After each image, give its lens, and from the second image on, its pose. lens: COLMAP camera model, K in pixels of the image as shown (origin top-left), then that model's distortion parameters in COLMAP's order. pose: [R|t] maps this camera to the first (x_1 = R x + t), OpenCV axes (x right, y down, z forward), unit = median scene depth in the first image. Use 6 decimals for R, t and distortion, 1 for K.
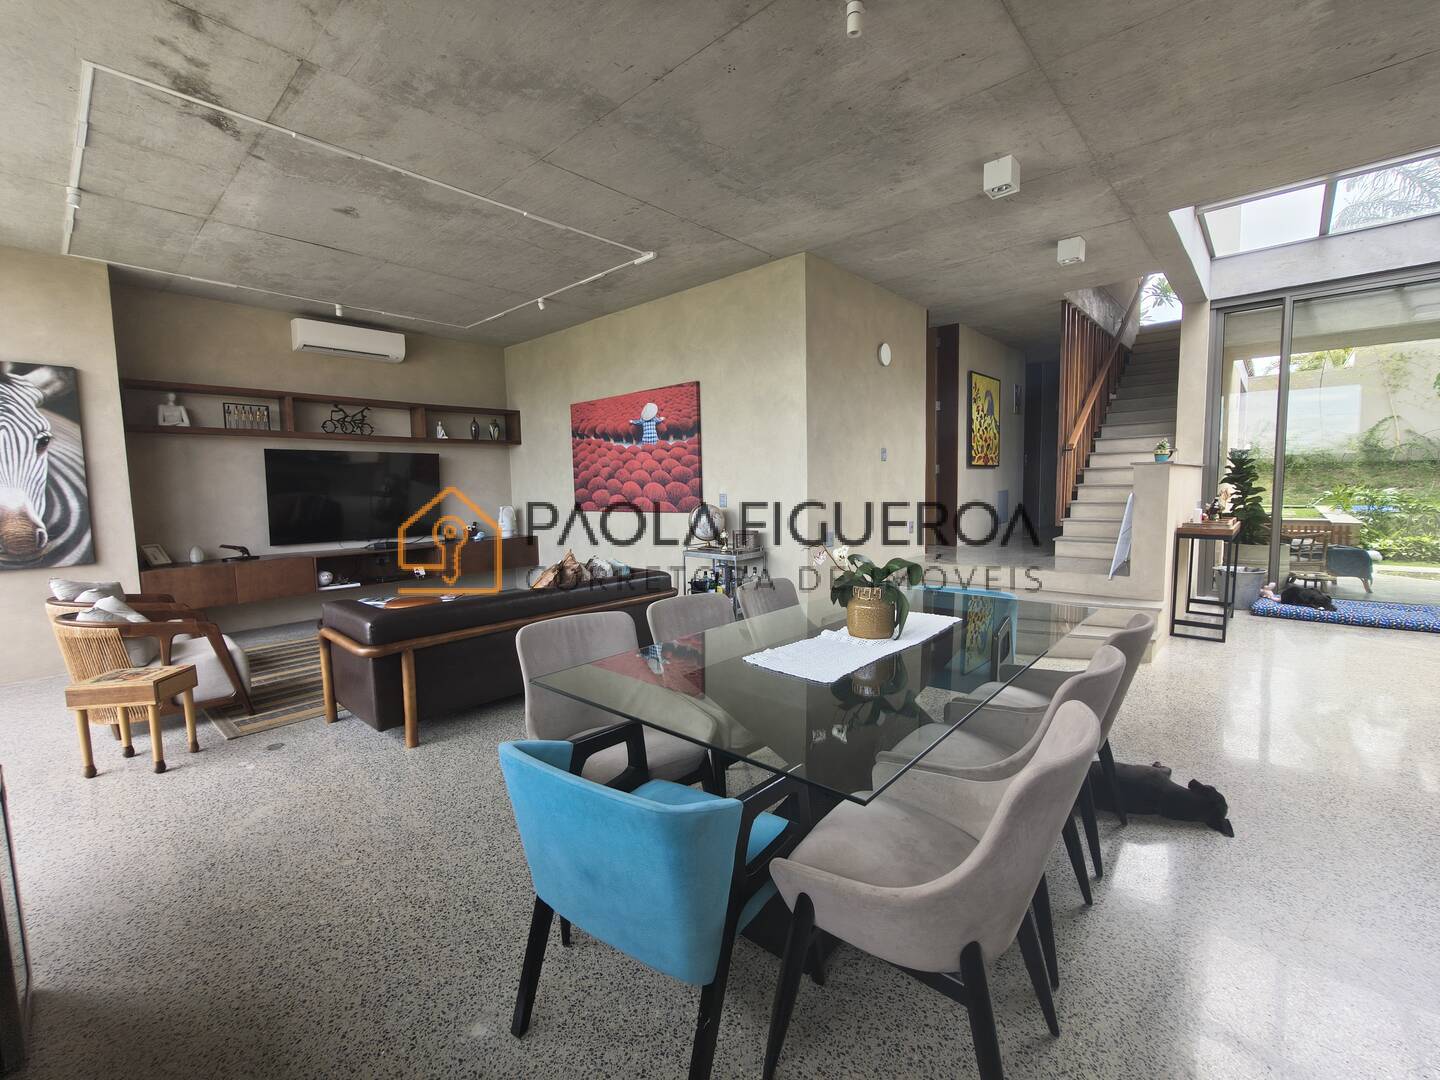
lens RADIAL K [[616.9, 0, 722.7], [0, 616.9, 538.2], [0, 0, 1]] dist [0.001691, -0.001519]
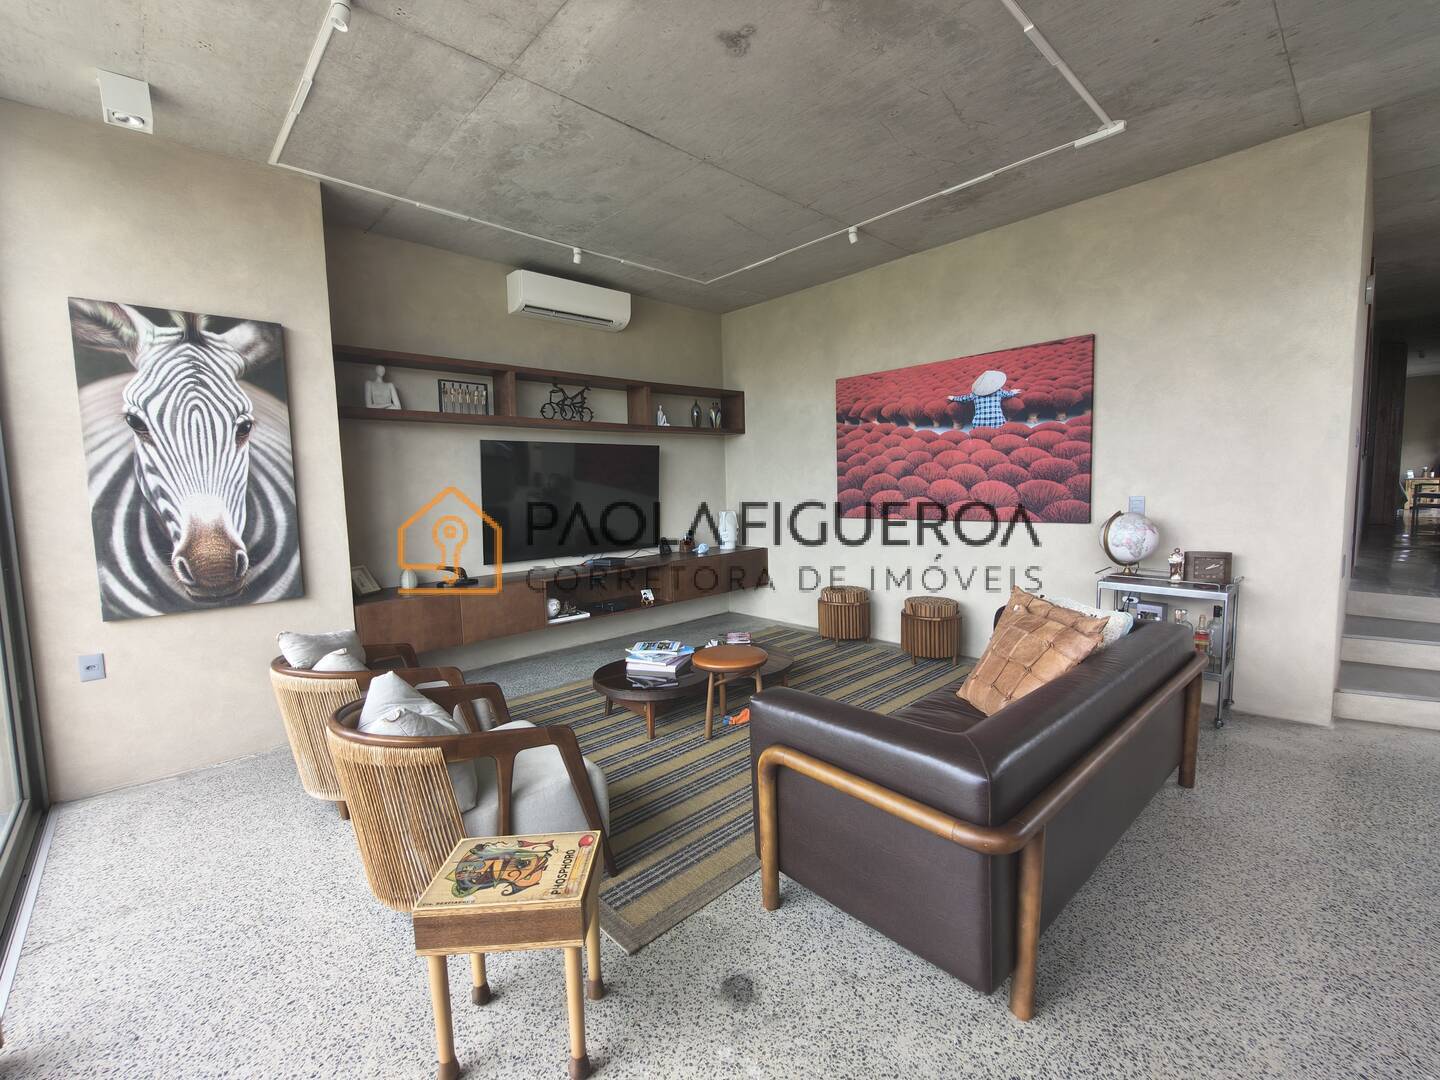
lens RADIAL K [[616.2, 0, 722.6], [0, 616.2, 537.2], [0, 0, 1]] dist [0.001445, -0.001321]
pose [[0.996413, 0.002295, -0.084590, -0.412045], [-0.002090, 0.999995, 0.002511, -0.028044], [0.084596, -0.002326, 0.996413, 0.283267]]
